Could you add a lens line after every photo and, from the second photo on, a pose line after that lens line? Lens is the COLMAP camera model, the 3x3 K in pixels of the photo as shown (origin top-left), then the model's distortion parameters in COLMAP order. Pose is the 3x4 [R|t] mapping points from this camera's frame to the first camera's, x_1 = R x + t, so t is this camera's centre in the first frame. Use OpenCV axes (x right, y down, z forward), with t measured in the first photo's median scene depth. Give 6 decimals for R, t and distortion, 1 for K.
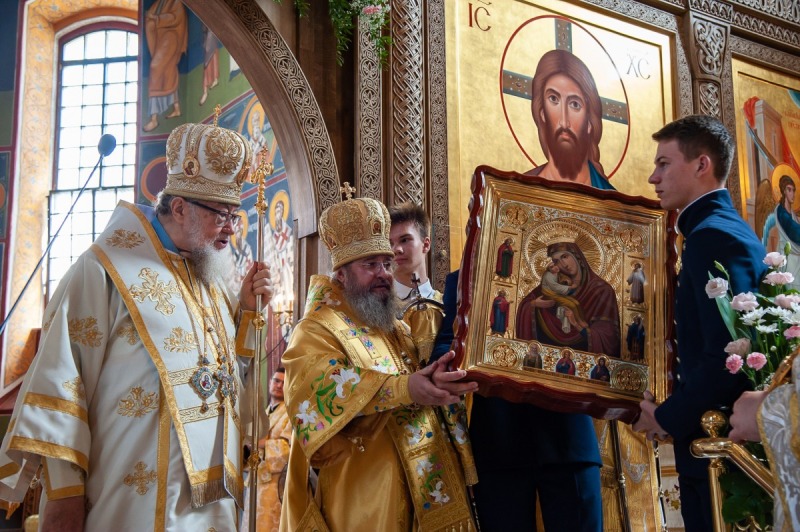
lens RADIAL K [[1024.0, 0, 402.2], [0, 1024.0, 267.6], [0, 0, 1]] dist [0.209801, 0.000000]
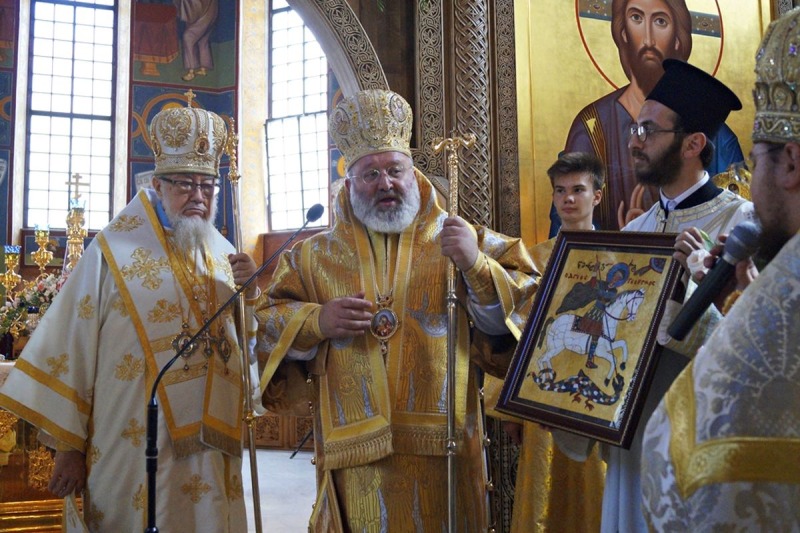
lens RADIAL K [[865.7, 0, 396.6], [0, 865.7, 282.1], [0, 0, 1]] dist [-0.062406, 0.000000]
pose [[0.969258, -0.018596, -0.245344, 0.113811], [0.053624, 0.989135, 0.136878, -0.035642], [0.240133, -0.145826, 0.959724, 0.118161]]
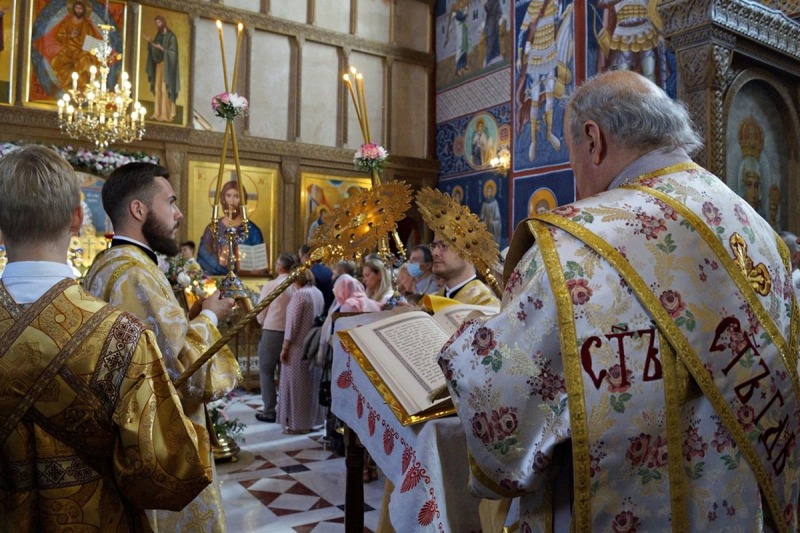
lens RADIAL K [[644.0, 0, 397.2], [0, 644.0, 266.6], [0, 0, 1]] dist [-0.077282, -0.004074]
pose [[0.999575, 0.024076, -0.016407, 0.708501], [-0.020214, 0.978637, 0.204599, -0.360917], [0.020983, -0.204180, 0.978708, -1.062516]]
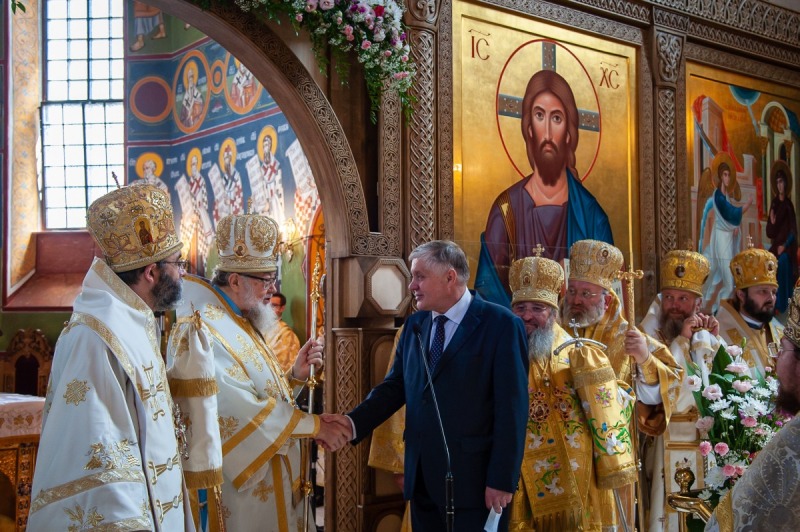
lens RADIAL K [[966.4, 0, 403.6], [0, 966.4, 265.6], [0, 0, 1]] dist [0.132817, 0.000000]
pose [[0.997815, 0.010483, 0.065238, -0.070939], [-0.020141, 0.988601, 0.149208, -0.147650], [-0.062930, -0.150196, 0.986651, -0.085713]]
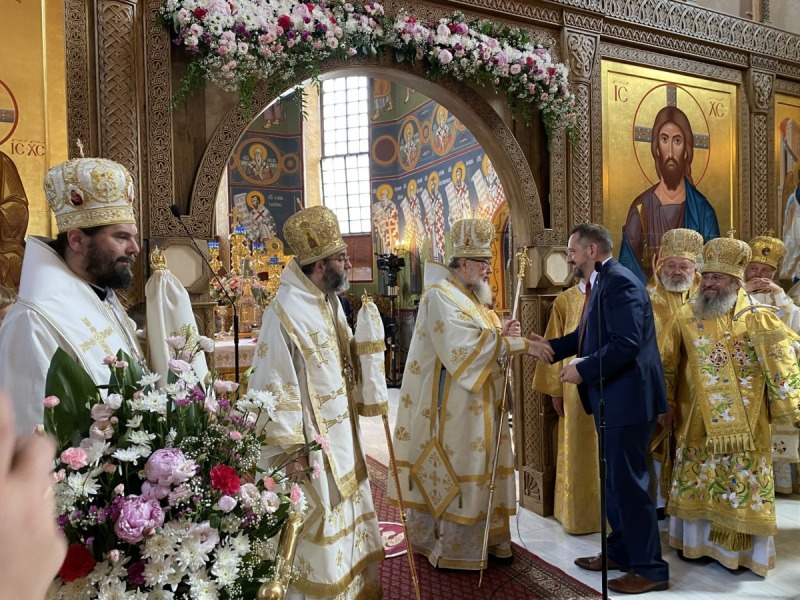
lens RADIAL K [[609.5, 0, 399.8], [0, 609.5, 303.1], [0, 0, 1]] dist [0.027535, -0.025264]
pose [[0.987888, -0.005801, -0.155062, -0.108658], [0.041525, 0.972737, 0.228162, -0.141921], [0.149511, -0.231838, 0.961196, -0.037002]]
